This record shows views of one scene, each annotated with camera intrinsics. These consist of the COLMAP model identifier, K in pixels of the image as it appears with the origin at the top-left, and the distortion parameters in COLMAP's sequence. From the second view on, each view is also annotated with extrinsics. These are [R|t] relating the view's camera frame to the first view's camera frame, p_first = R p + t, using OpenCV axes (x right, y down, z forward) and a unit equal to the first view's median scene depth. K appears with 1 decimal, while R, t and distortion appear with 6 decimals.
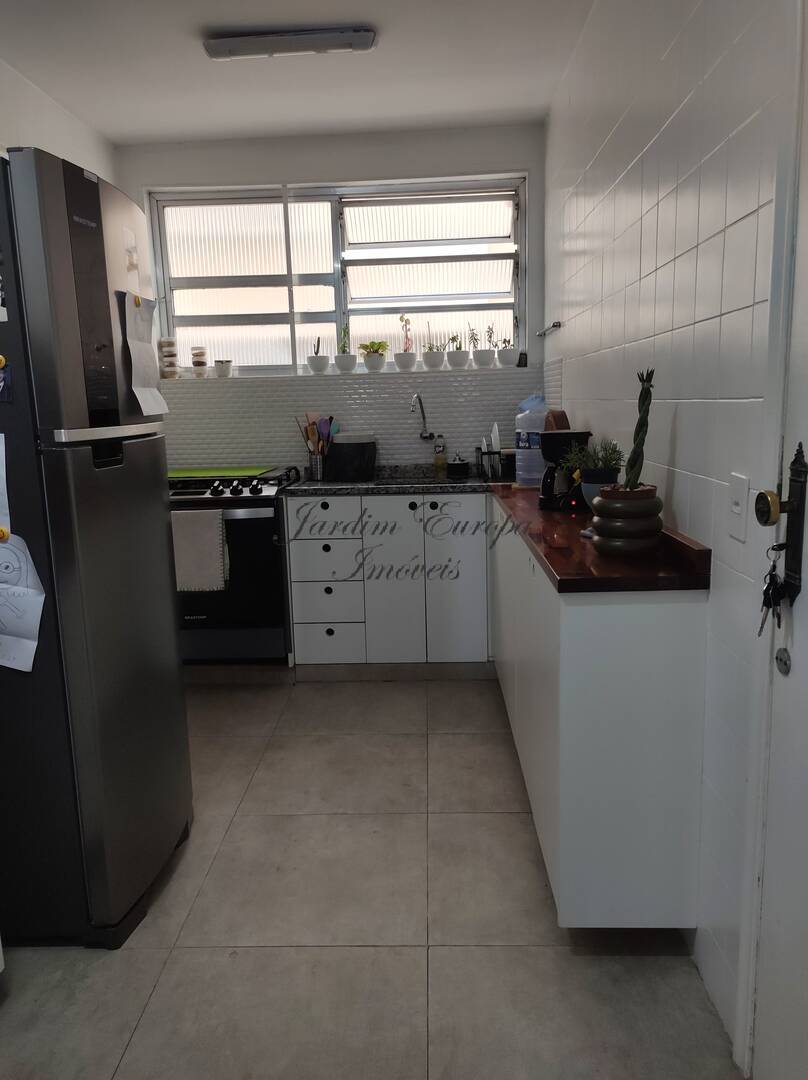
lens RADIAL K [[809.2, 0, 395.8], [0, 809.2, 533.1], [0, 0, 1]] dist [0.050353, -0.006229]
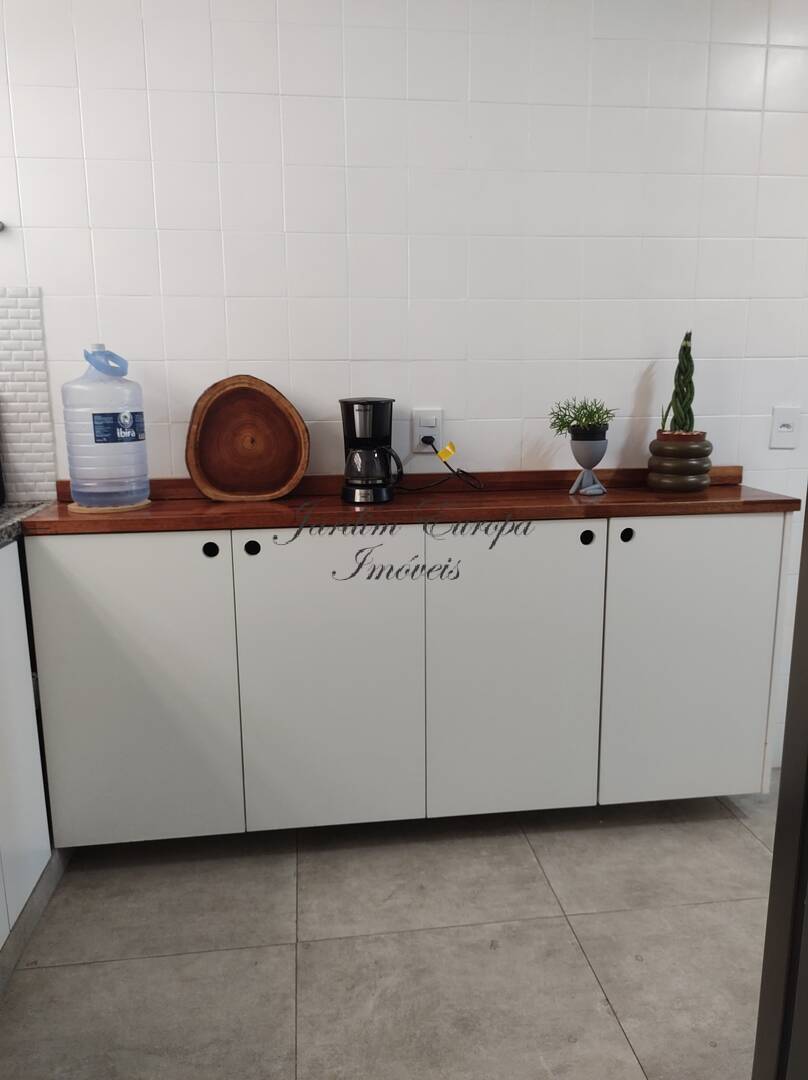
lens RADIAL K [[809.2, 0, 406.1], [0, 809.2, 535.9], [0, 0, 1]] dist [0.050353, -0.006229]
pose [[-0.188130, -0.130003, 0.973502, -0.375673], [0.165816, 0.972768, 0.161949, -0.080366], [-0.968046, 0.191890, -0.161450, 0.740307]]
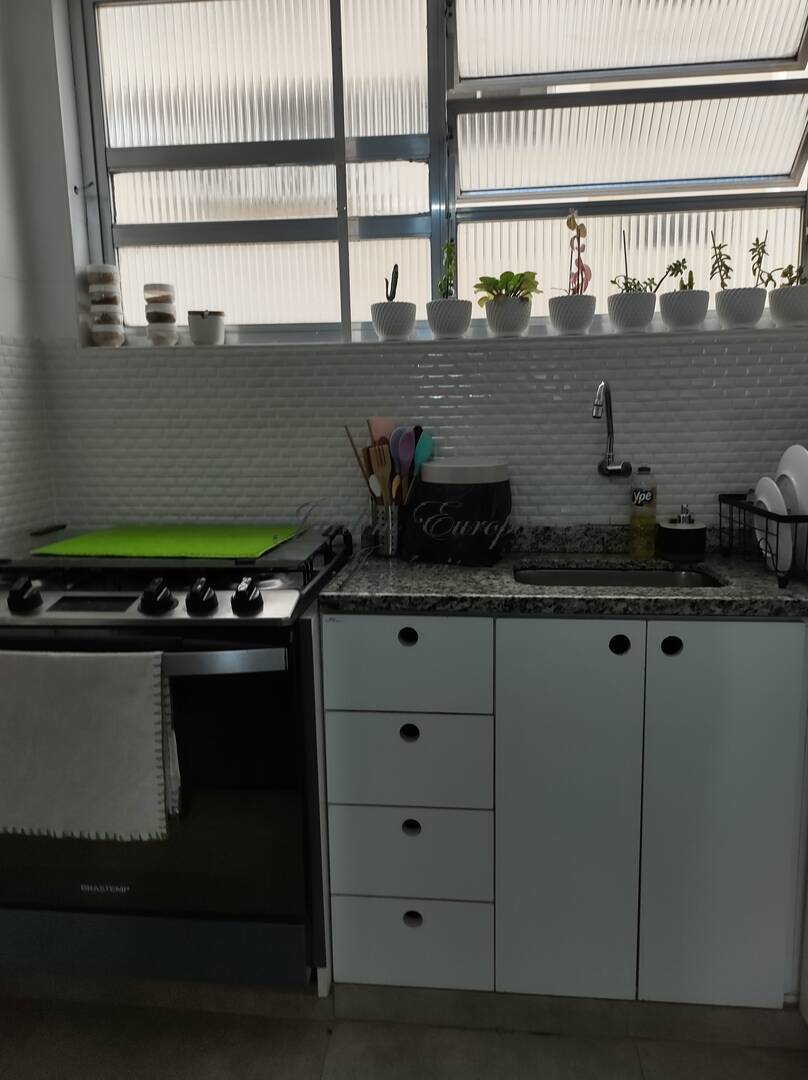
lens RADIAL K [[809.2, 0, 408.3], [0, 809.2, 544.0], [0, 0, 1]] dist [0.050353, -0.006229]
pose [[0.998635, 0.020938, -0.047851, -0.060524], [-0.020414, 0.999726, 0.011421, -0.077690], [0.048077, -0.010428, 0.998789, 0.507451]]
